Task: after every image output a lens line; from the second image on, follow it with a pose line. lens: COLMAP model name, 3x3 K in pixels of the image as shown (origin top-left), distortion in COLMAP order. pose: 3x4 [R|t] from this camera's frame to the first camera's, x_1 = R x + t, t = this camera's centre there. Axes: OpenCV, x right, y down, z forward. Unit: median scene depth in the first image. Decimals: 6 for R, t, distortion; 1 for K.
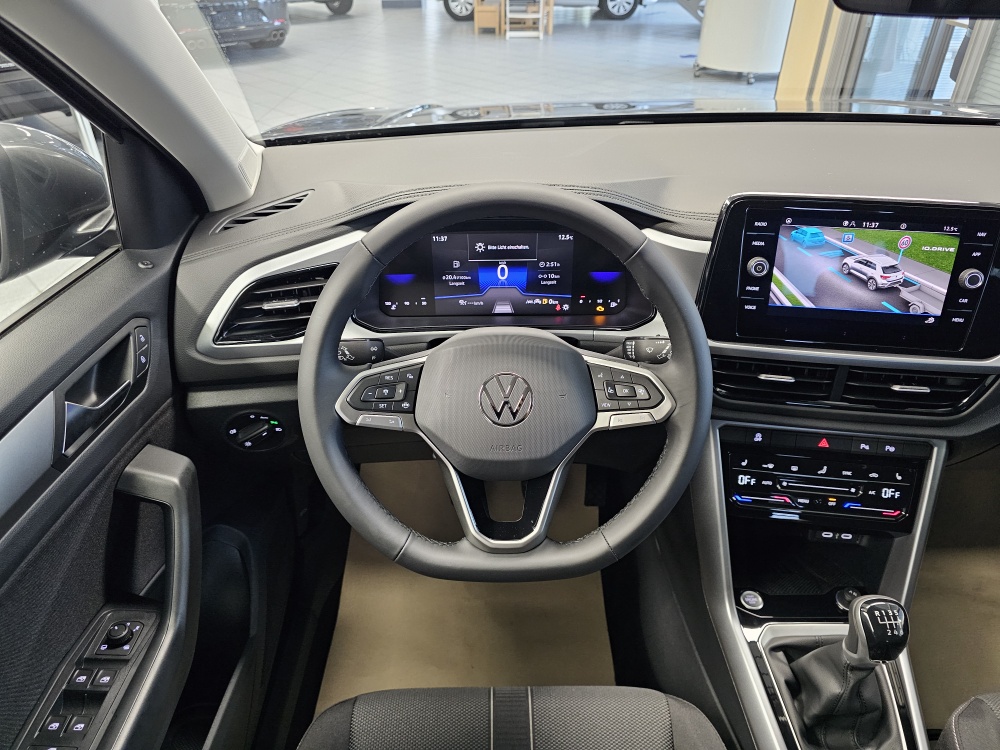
lens RADIAL K [[667.6, 0, 500.0], [0, 667.6, 375.0], [0, 0, 1]] dist [0.047103, -0.044312]
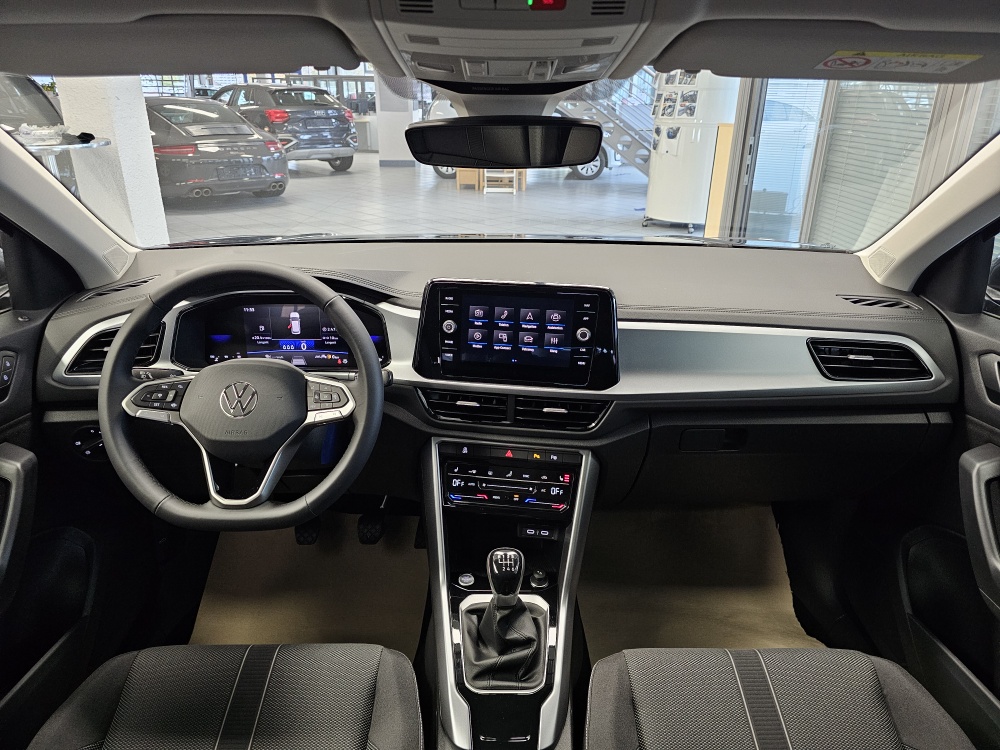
lens RADIAL K [[655.1, 0, 498.6], [0, 655.1, 373.1], [0, 0, 1]] dist [0.116790, -0.134684]
pose [[0.999912, 0.013169, 0.001341, 0.465318], [-0.012643, 0.980149, -0.197857, 0.210881], [-0.003920, 0.197823, 0.980230, -0.371456]]
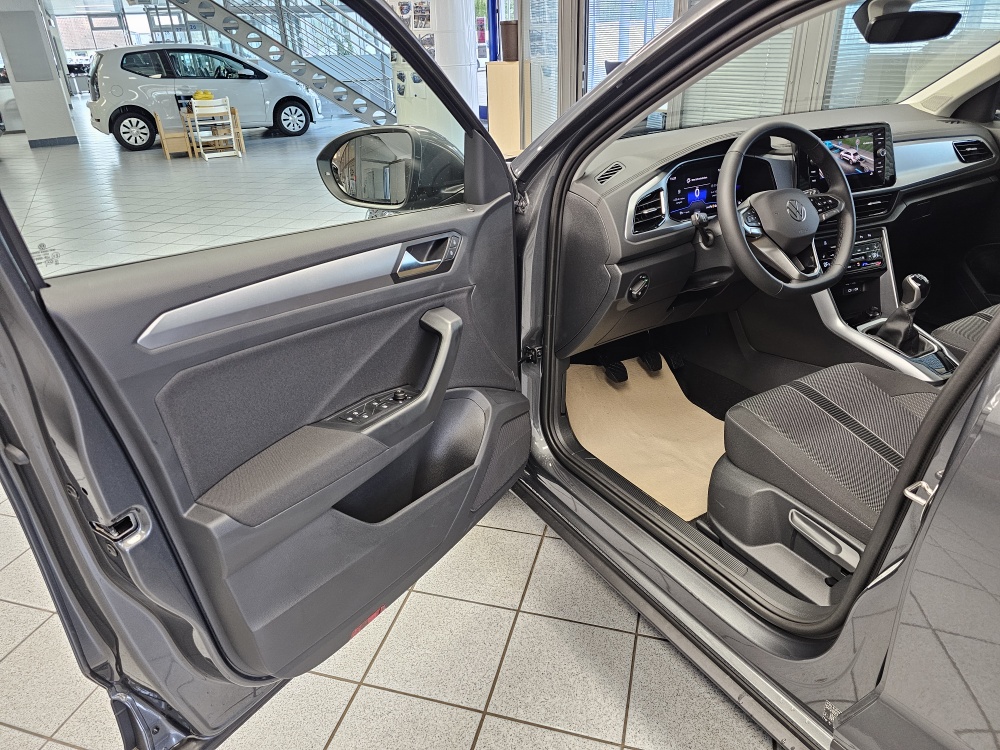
lens RADIAL K [[667.6, 0, 500.0], [0, 667.6, 375.0], [0, 0, 1]] dist [0.047103, -0.044312]
pose [[0.866987, -0.247890, 0.432300, -1.597674], [0.308264, 0.948387, -0.074404, 0.342879], [-0.391544, 0.197770, 0.898655, -0.453897]]
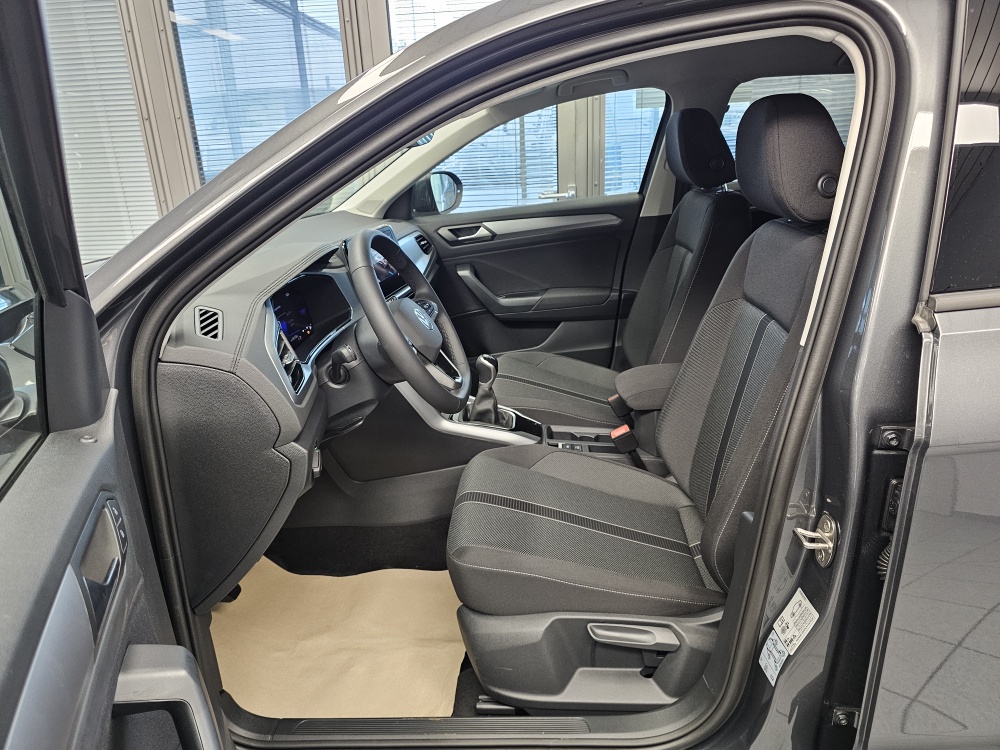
lens RADIAL K [[667.6, 0, 500.0], [0, 667.6, 375.0], [0, 0, 1]] dist [0.047103, -0.044312]
pose [[0.073554, -0.332475, 0.940239, -1.557270], [0.602832, 0.765878, 0.223660, -0.111679], [-0.794470, 0.550355, 0.256760, 0.294696]]
